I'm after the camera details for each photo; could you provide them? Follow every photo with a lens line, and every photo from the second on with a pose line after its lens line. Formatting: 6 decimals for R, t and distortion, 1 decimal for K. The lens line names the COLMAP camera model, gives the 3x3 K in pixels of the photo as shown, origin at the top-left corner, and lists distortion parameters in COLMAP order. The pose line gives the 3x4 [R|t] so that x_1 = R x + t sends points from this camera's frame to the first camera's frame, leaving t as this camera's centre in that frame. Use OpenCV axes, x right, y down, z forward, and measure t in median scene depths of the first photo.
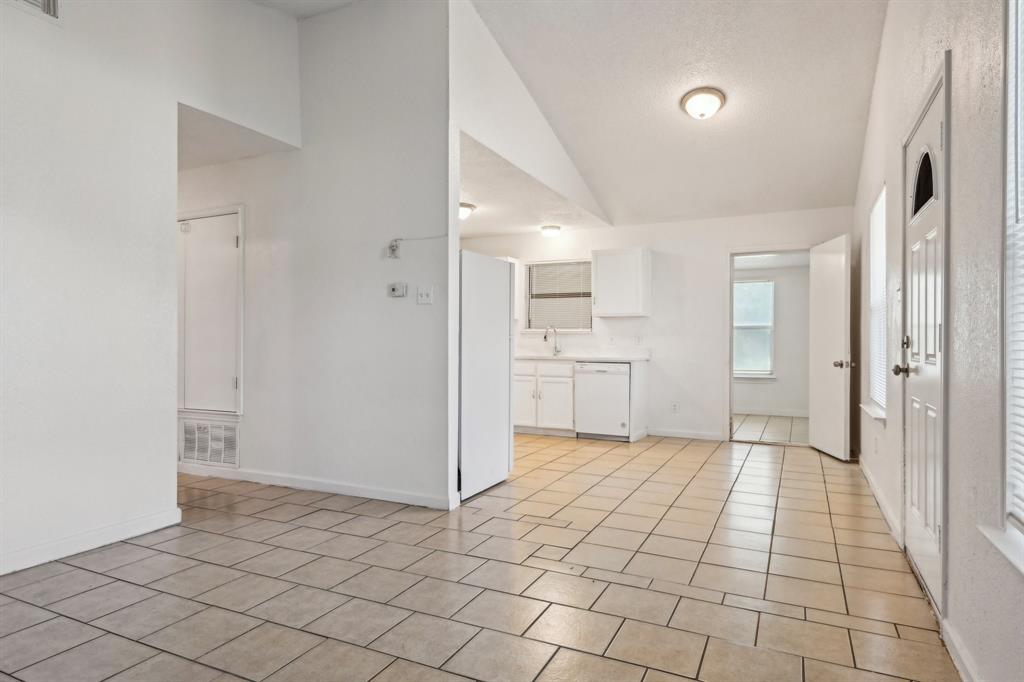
lens RADIAL K [[579.1, 0, 512.0], [0, 579.1, 341.0], [0, 0, 1]] dist [0.004660, 0.000520]
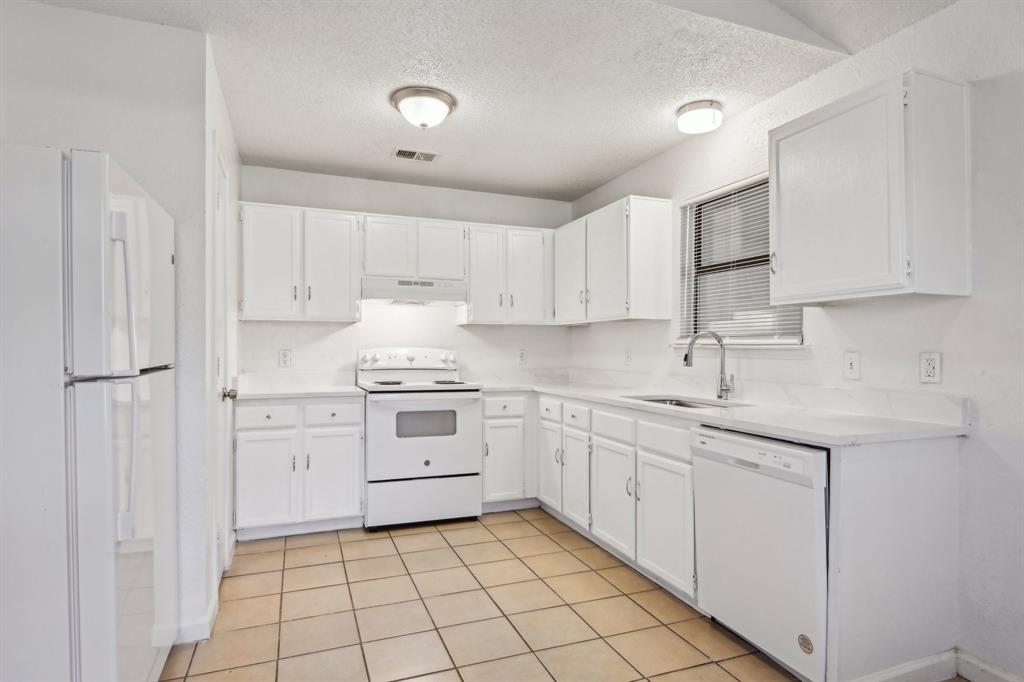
lens RADIAL K [[547.2, 0, 515.7], [0, 547.2, 348.8], [0, 0, 1]] dist [0.018983, -0.025252]
pose [[0.742812, -0.000274, -0.669501, 0.259341], [0.002888, 0.999992, 0.002796, -0.015585], [0.669494, -0.004011, 0.742806, 0.634817]]
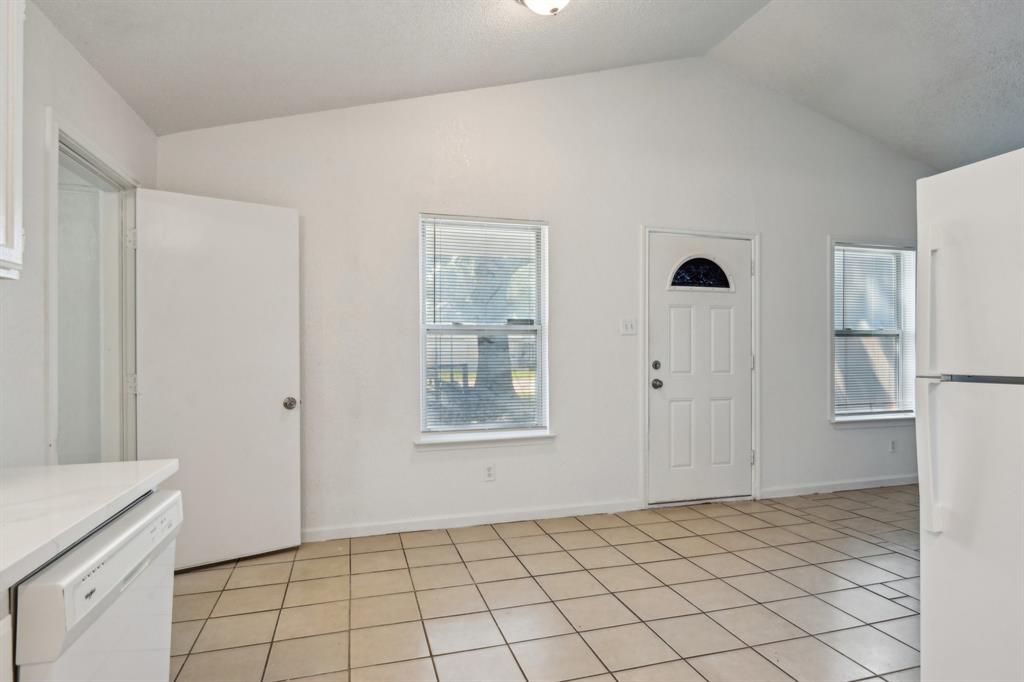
lens RADIAL K [[547.2, 0, 515.7], [0, 547.2, 348.8], [0, 0, 1]] dist [0.018983, -0.025252]
pose [[-0.675668, 0.002610, 0.737202, -0.053566], [-0.000473, 0.999992, -0.003974, -0.016019], [-0.737206, -0.003034, -0.675661, 0.977305]]
